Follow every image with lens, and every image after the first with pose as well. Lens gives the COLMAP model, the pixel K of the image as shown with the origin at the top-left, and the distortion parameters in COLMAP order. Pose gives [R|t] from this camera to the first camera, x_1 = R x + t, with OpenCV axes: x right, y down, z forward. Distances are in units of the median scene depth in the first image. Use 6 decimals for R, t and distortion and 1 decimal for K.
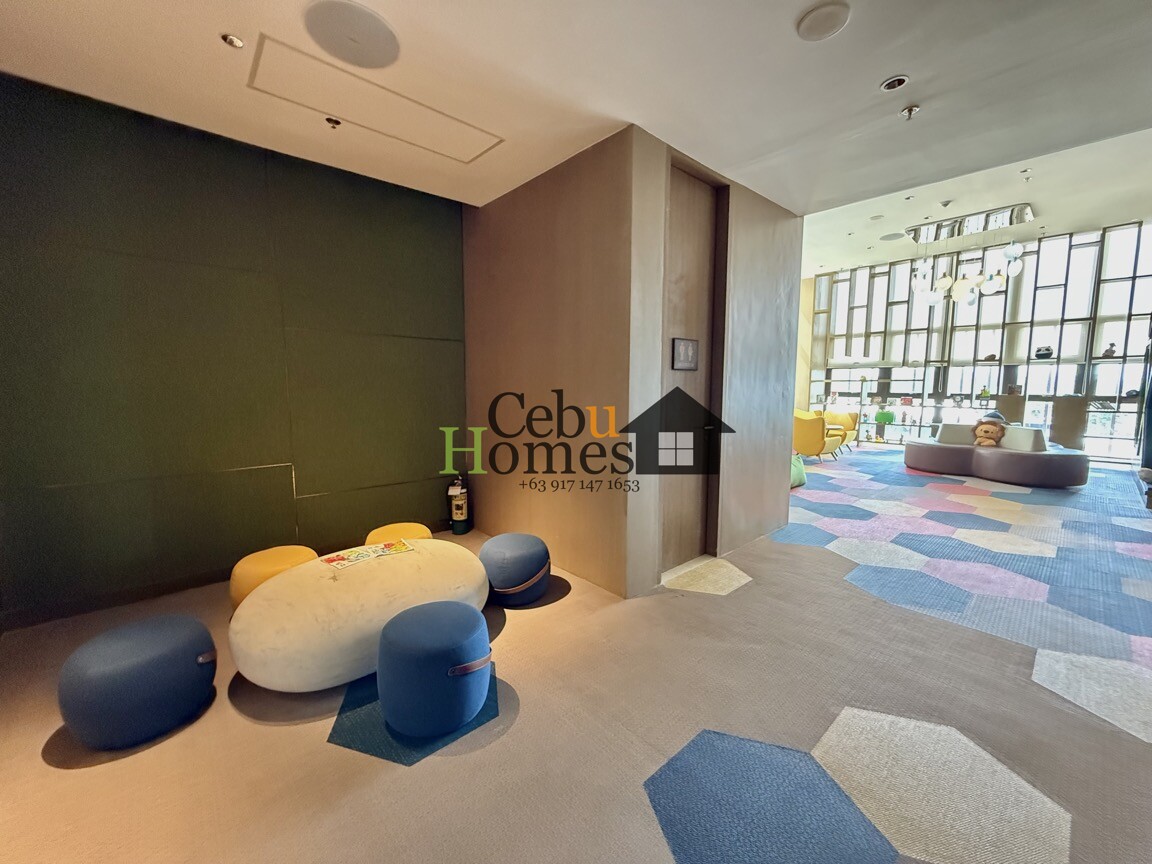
lens RADIAL K [[464.9, 0, 574.6], [0, 464.9, 434.0], [0, 0, 1]] dist [0.000004, -0.000067]
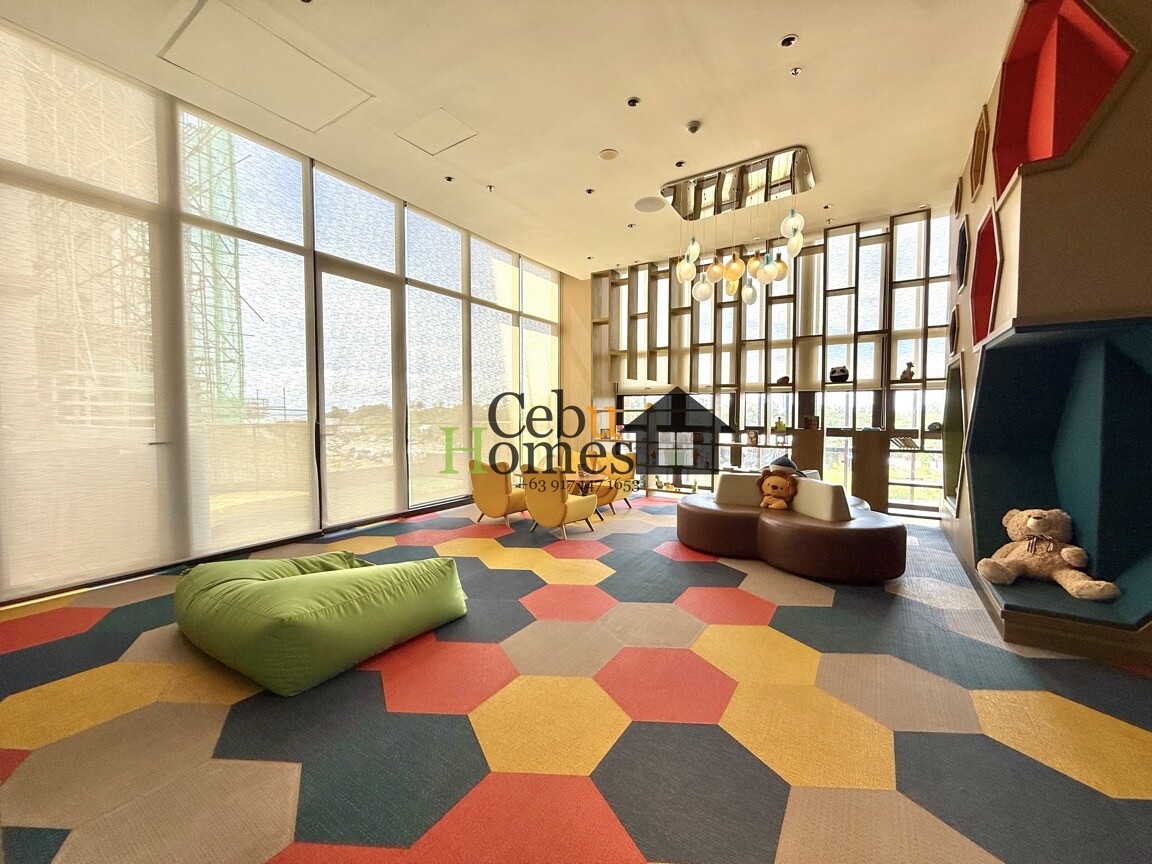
lens RADIAL K [[464.9, 0, 571.0], [0, 464.9, 433.4], [0, 0, 1]] dist [0.000004, -0.000067]
pose [[0.966603, -0.011395, 0.256025, 0.367229], [0.028168, 0.997682, -0.061943, -0.040544], [-0.254725, 0.067086, 0.964684, 0.362070]]
